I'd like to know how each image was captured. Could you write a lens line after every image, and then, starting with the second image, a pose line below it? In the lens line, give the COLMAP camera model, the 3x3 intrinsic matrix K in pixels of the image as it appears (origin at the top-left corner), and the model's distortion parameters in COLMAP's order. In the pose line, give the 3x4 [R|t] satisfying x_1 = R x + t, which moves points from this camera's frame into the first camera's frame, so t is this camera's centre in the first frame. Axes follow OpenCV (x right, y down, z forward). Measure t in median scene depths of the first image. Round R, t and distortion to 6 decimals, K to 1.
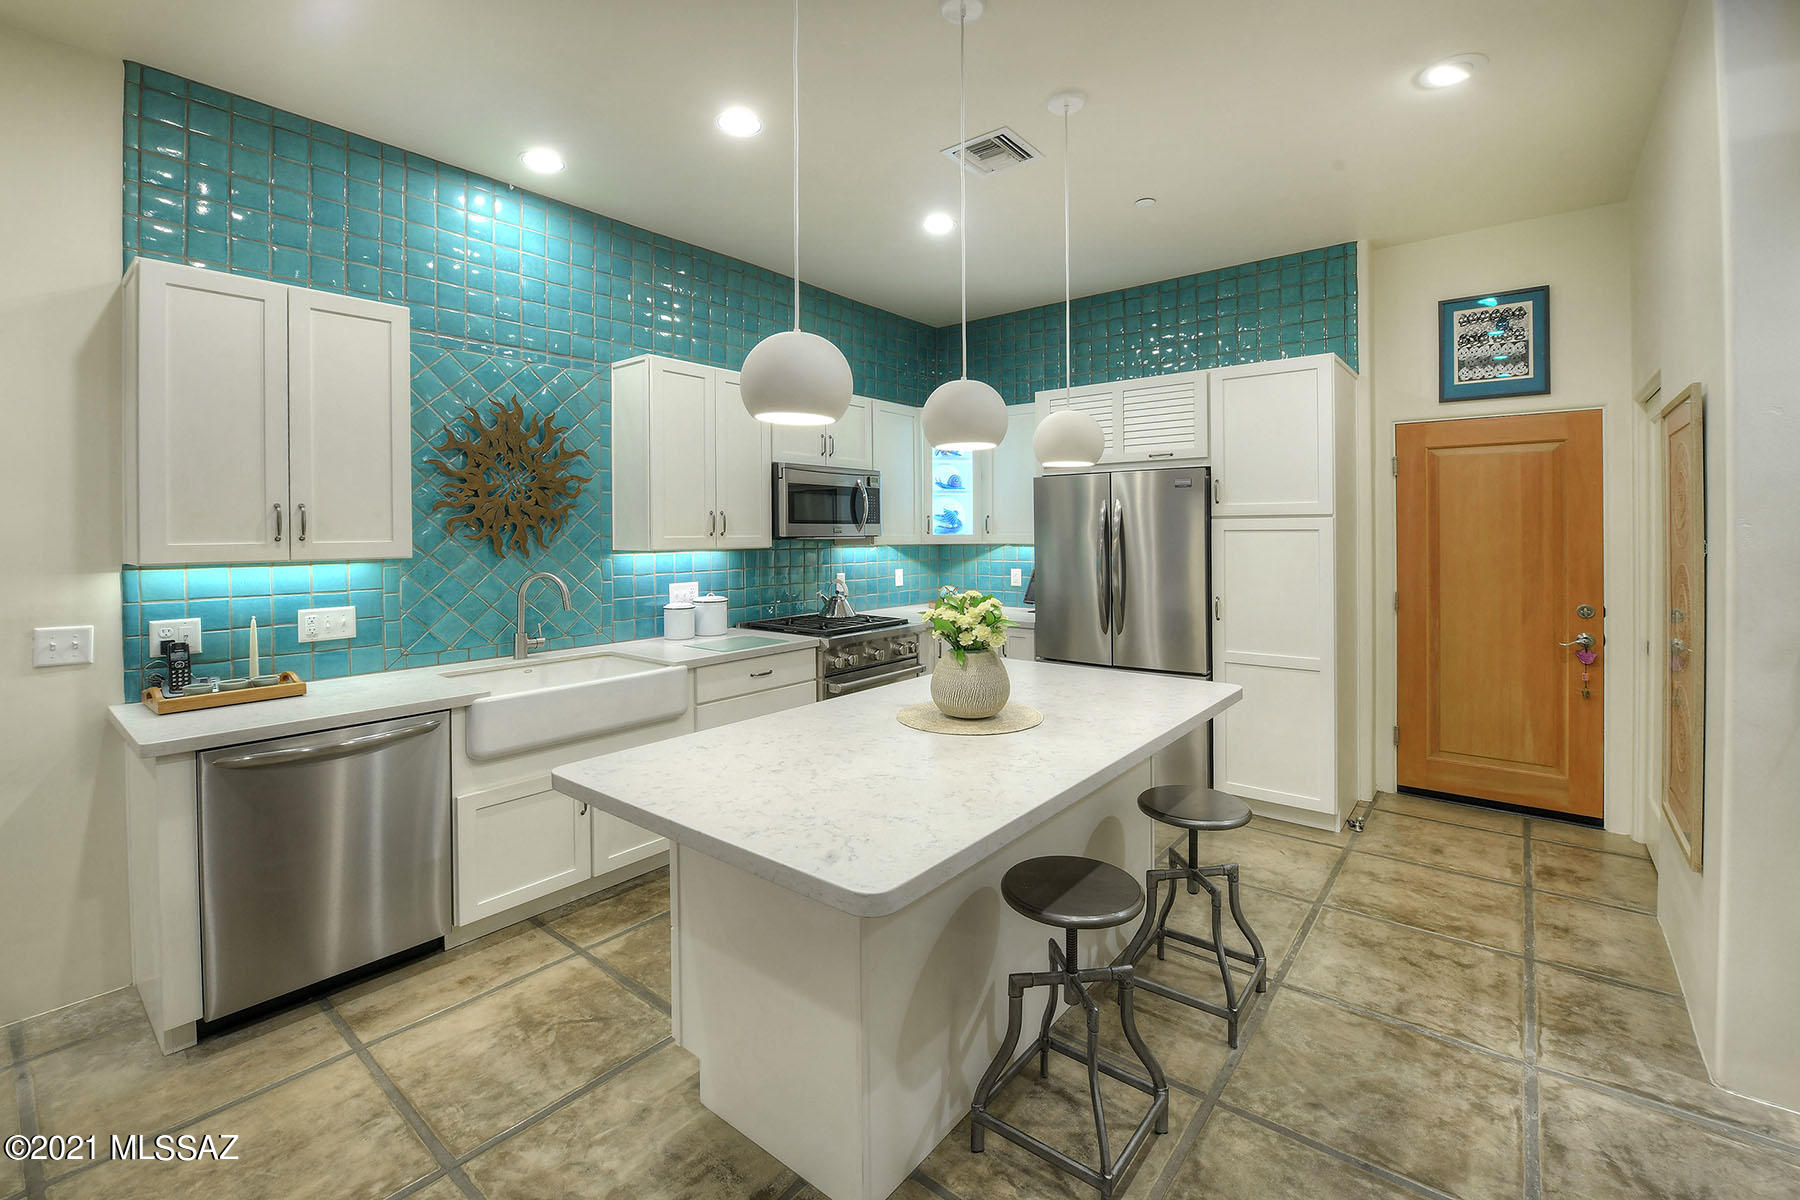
lens RADIAL K [[749.1, 0, 977.9], [0, 749.1, 528.2], [0, 0, 1]] dist [-0.021477, -0.000537]
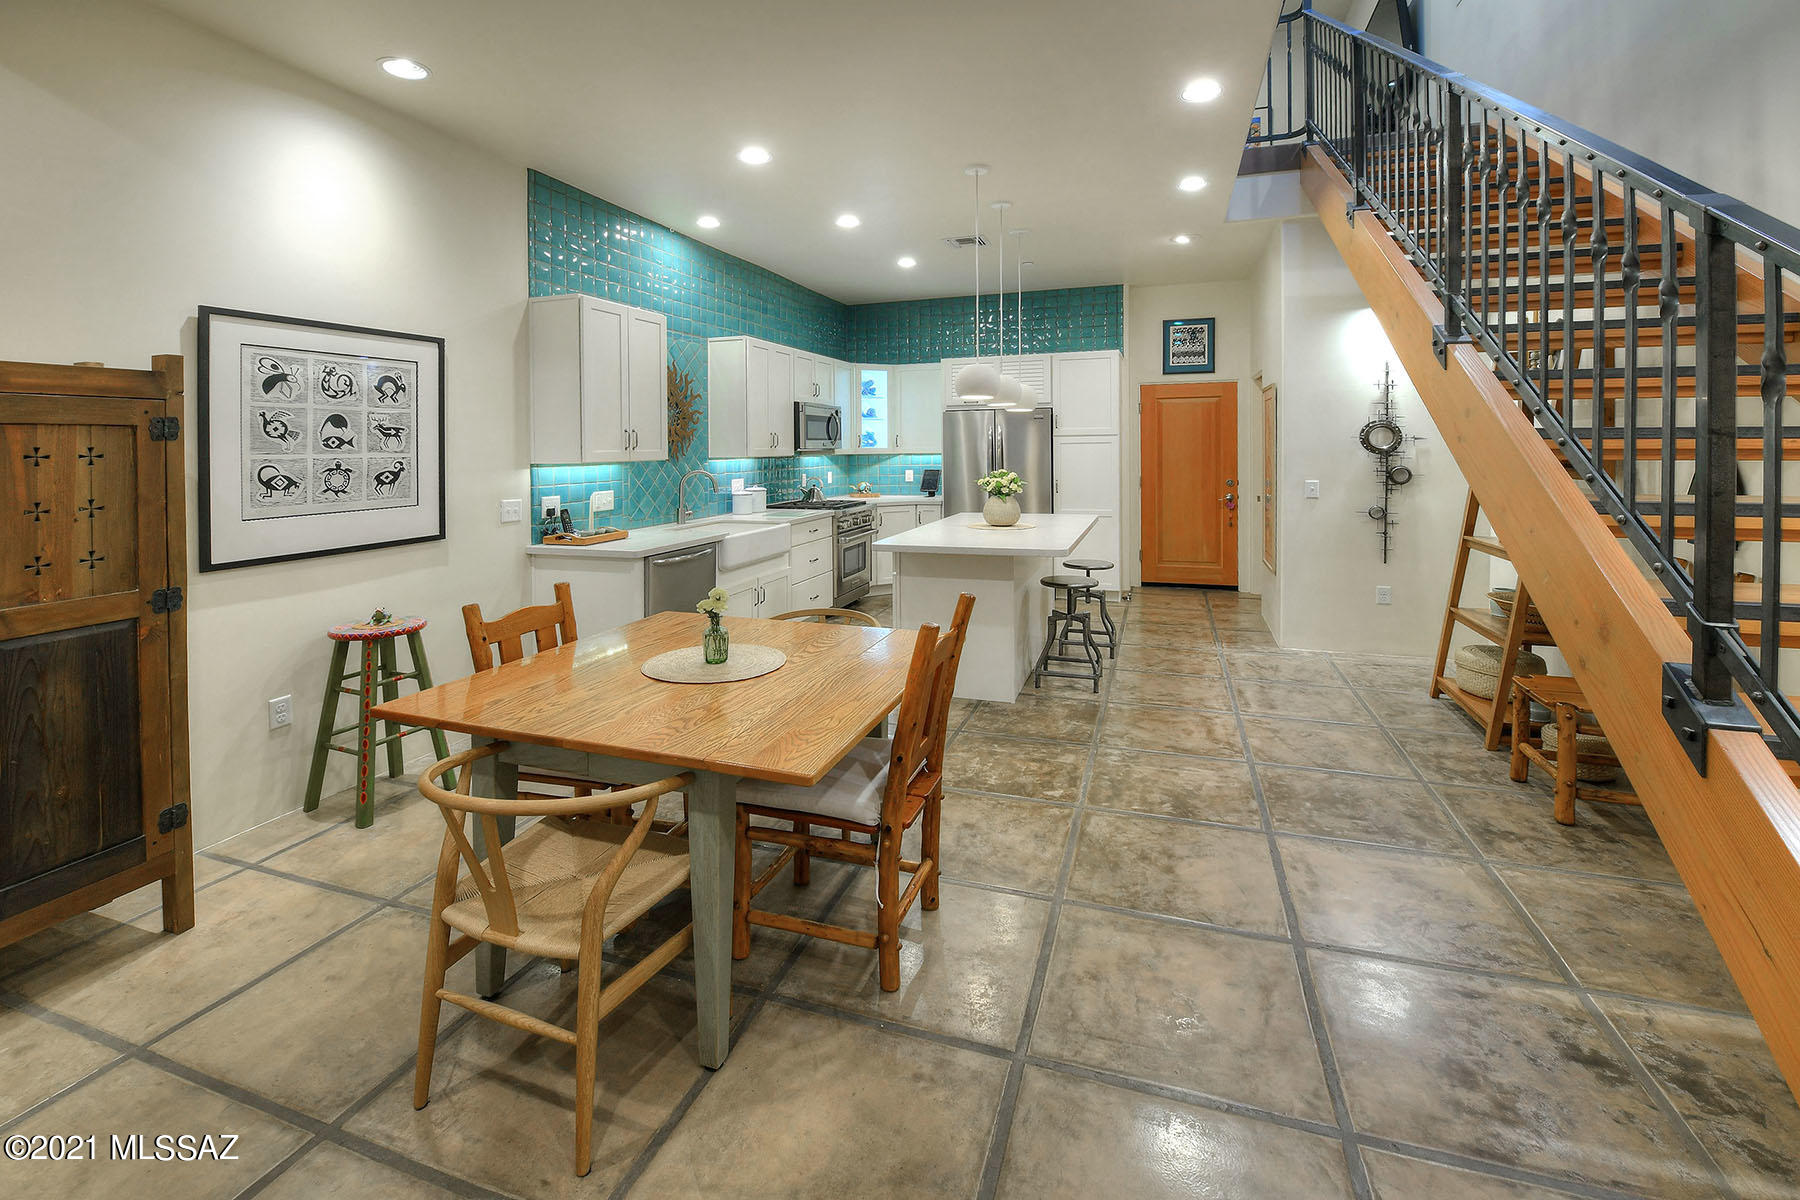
lens RADIAL K [[650.7, 0, 997.7], [0, 650.7, 454.7], [0, 0, 1]] dist [-0.003208, -0.001011]
pose [[0.941838, -0.012020, 0.335852, -0.349976], [0.007766, 0.999872, 0.014006, 0.008196], [-0.335978, -0.010583, 0.941810, -0.439280]]
